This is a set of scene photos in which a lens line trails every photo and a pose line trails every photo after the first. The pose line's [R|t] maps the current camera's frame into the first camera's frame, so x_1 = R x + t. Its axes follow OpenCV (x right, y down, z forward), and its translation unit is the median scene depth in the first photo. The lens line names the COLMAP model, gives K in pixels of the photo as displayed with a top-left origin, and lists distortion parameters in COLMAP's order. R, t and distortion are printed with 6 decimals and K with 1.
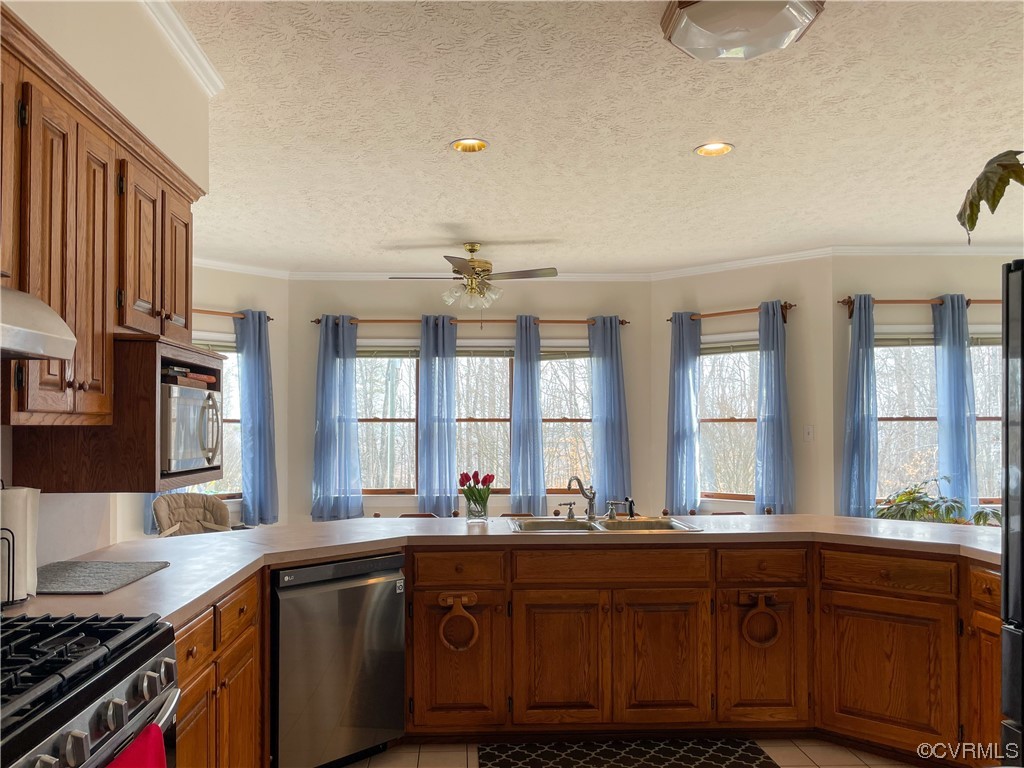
lens RADIAL K [[807.2, 0, 512.4], [0, 807.2, 342.6], [0, 0, 1]] dist [-0.016041, -0.002457]
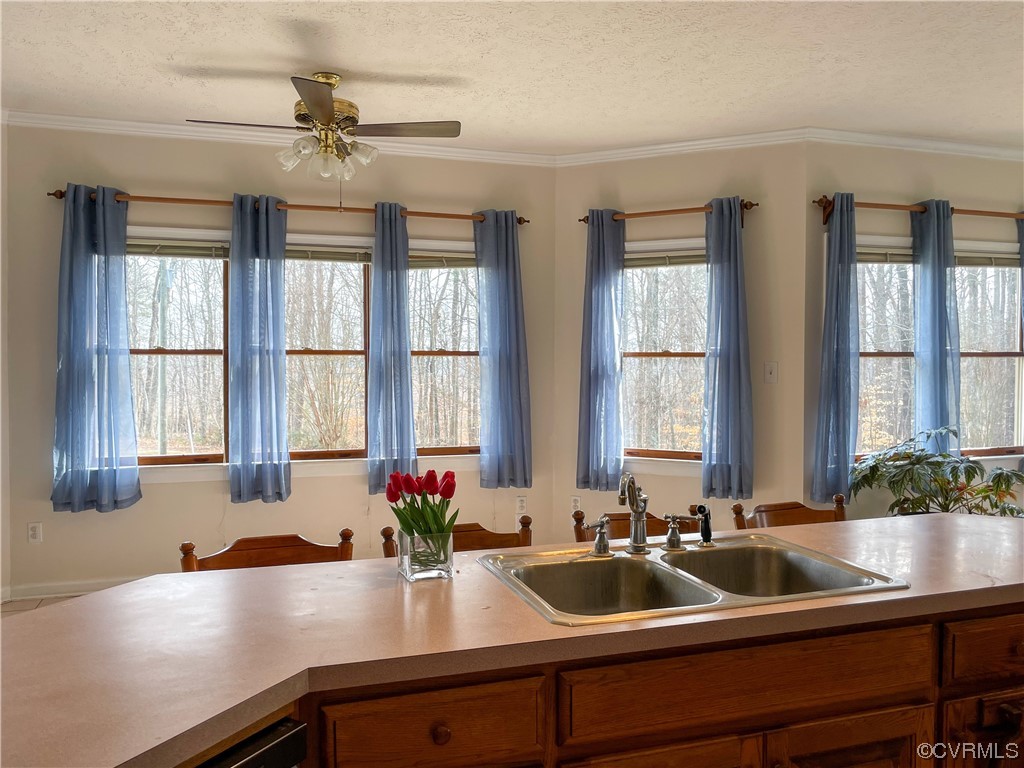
lens RADIAL K [[807.2, 0, 512.4], [0, 807.2, 342.6], [0, 0, 1]] dist [-0.016041, -0.002457]
pose [[0.964210, 0.007834, 0.265025, -0.066928], [-0.031264, 0.995949, 0.084305, 0.024968], [-0.263291, -0.089574, 0.960549, 0.300674]]
